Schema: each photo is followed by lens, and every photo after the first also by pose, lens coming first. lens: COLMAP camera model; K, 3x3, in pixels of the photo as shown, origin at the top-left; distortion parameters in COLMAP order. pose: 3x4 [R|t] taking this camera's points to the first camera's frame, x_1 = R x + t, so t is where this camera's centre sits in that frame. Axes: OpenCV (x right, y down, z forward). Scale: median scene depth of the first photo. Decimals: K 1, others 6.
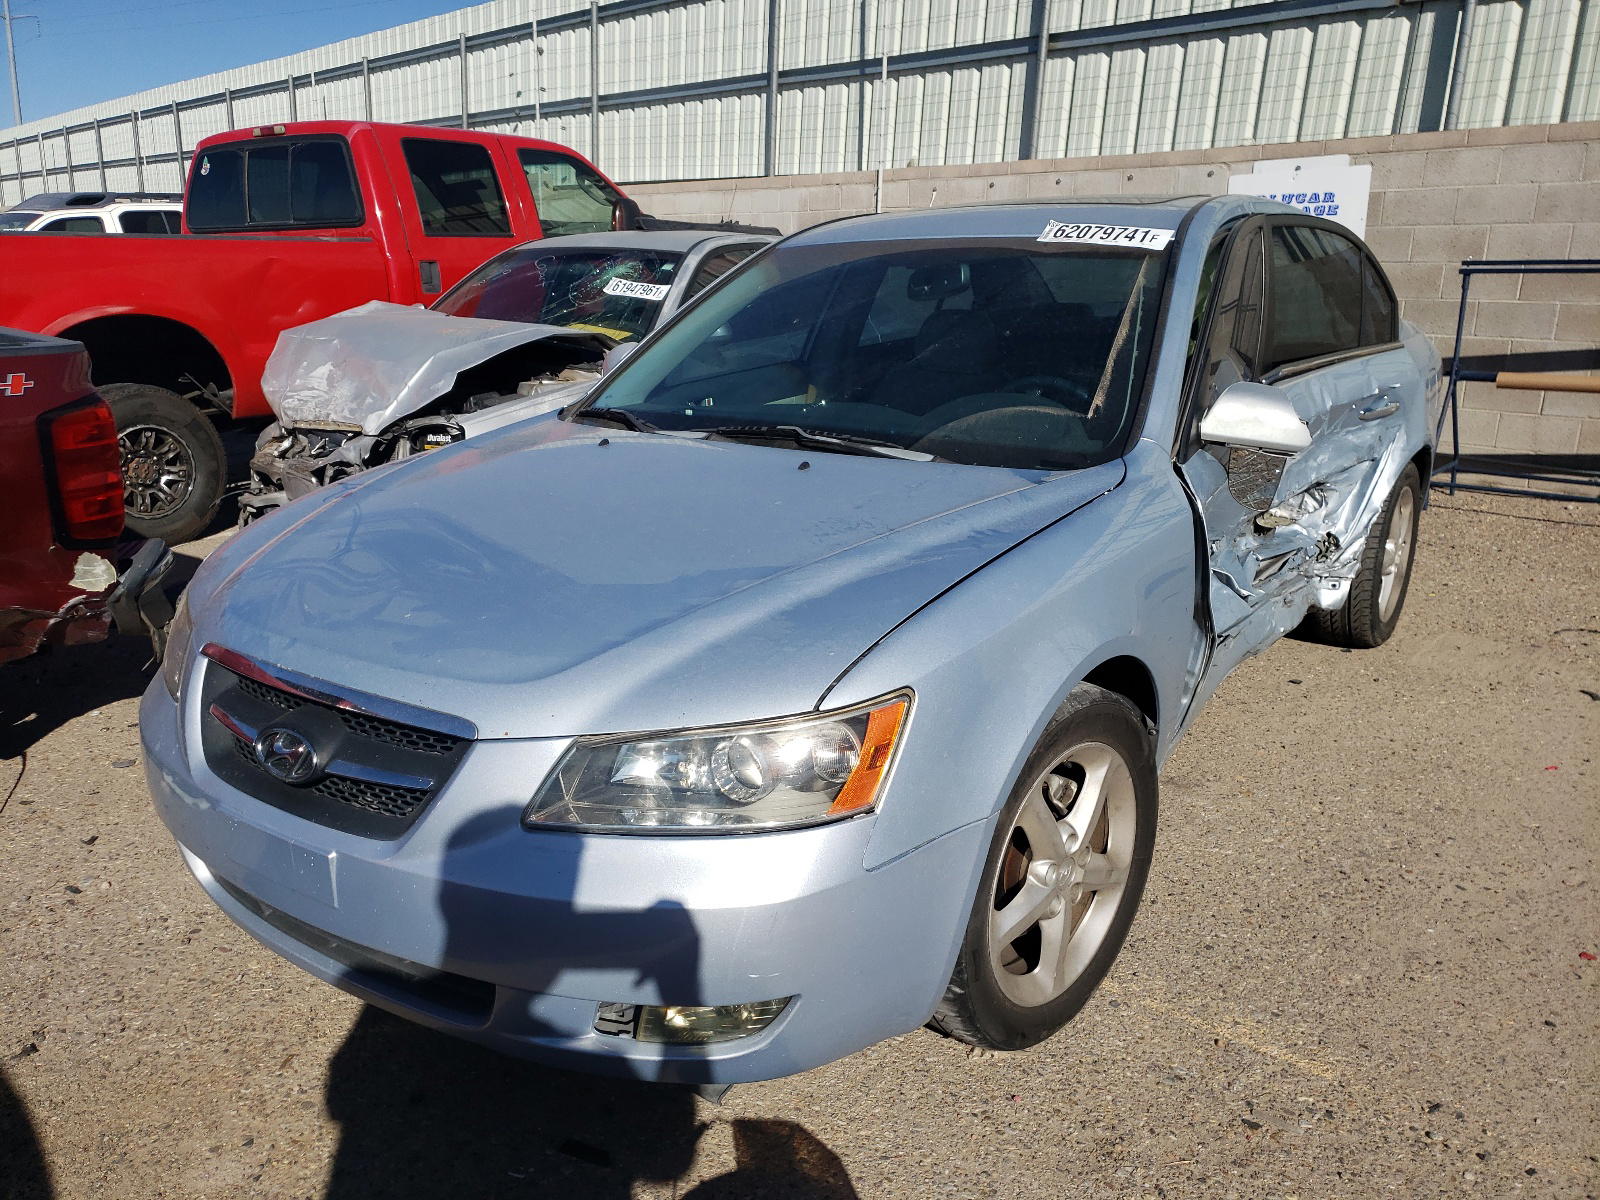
lens RADIAL K [[1221.6, 0, 797.4], [0, 1221.6, 602.7], [0, 0, 1]] dist [0.004883, 0.002896]
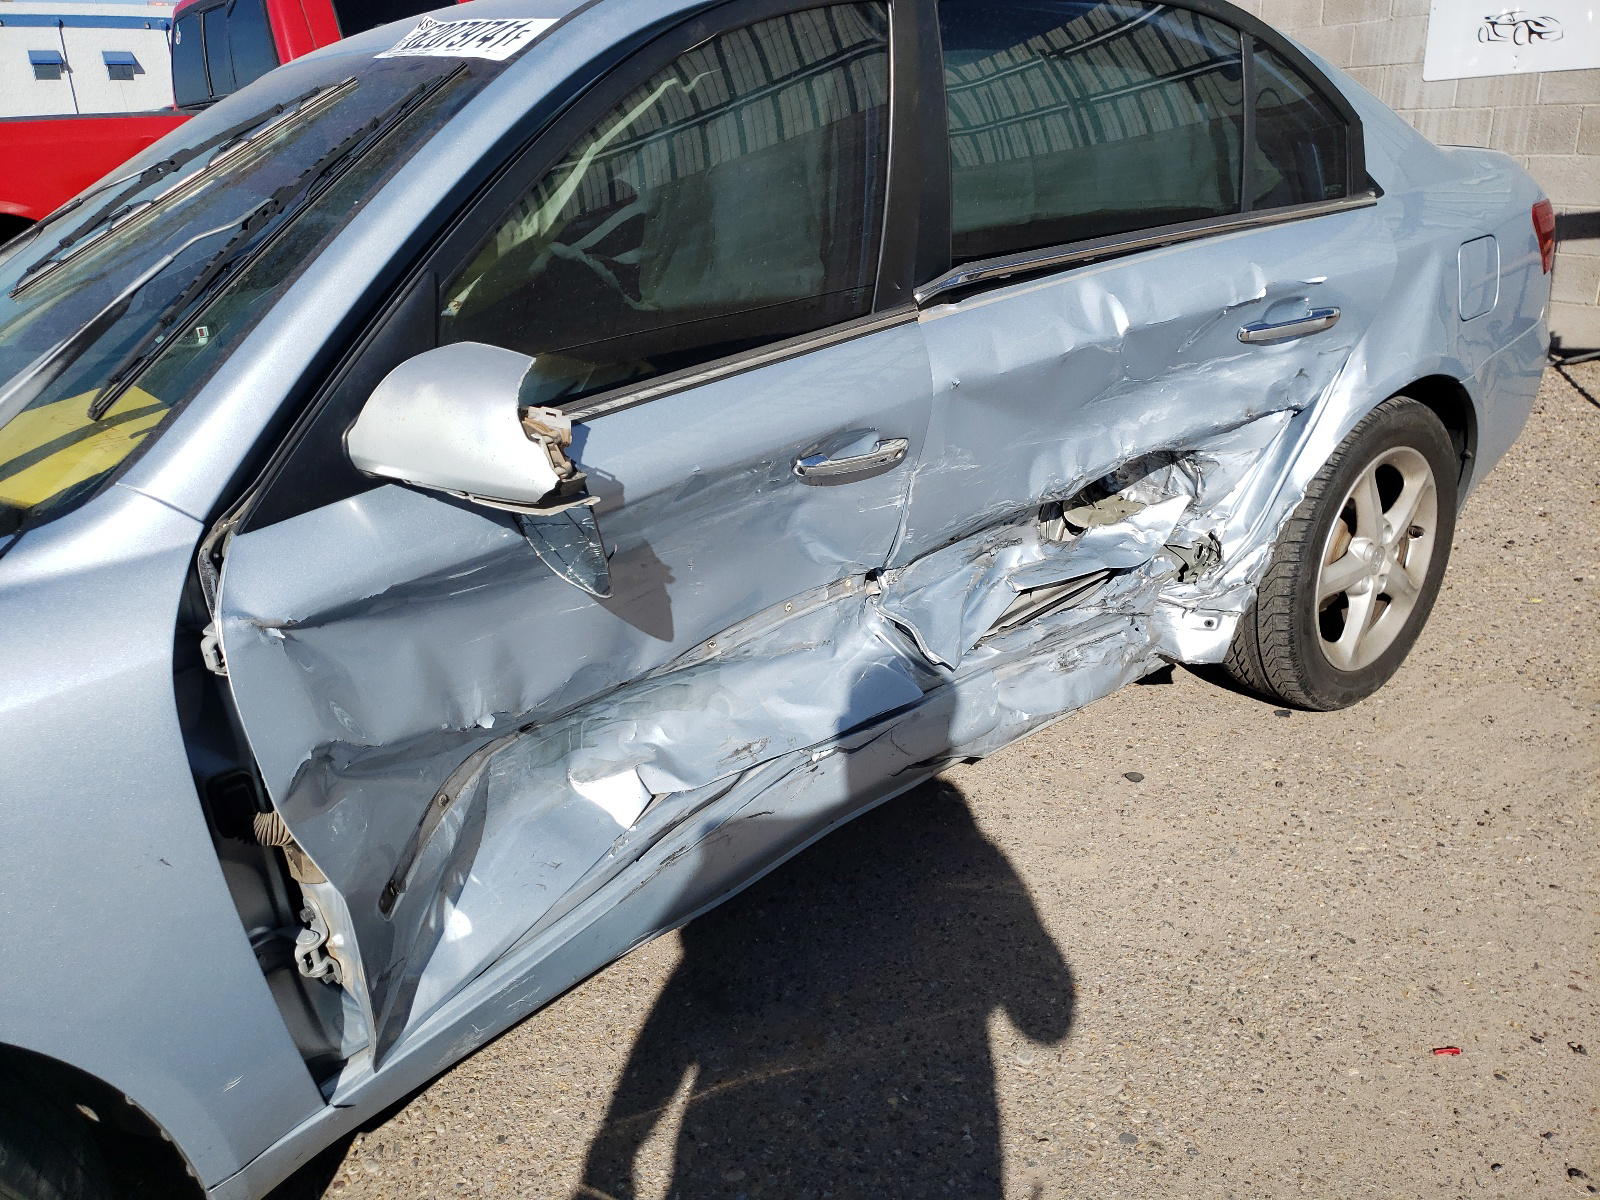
lens RADIAL K [[1221.6, 0, 802.6], [0, 1221.6, 598.6], [0, 0, 1]] dist [0.004883, 0.002896]
pose [[0.964256, 0.048981, -0.260406, 0.402490], [-0.019088, 0.993053, 0.116107, -0.090872], [0.264284, -0.106986, 0.958493, 0.382370]]
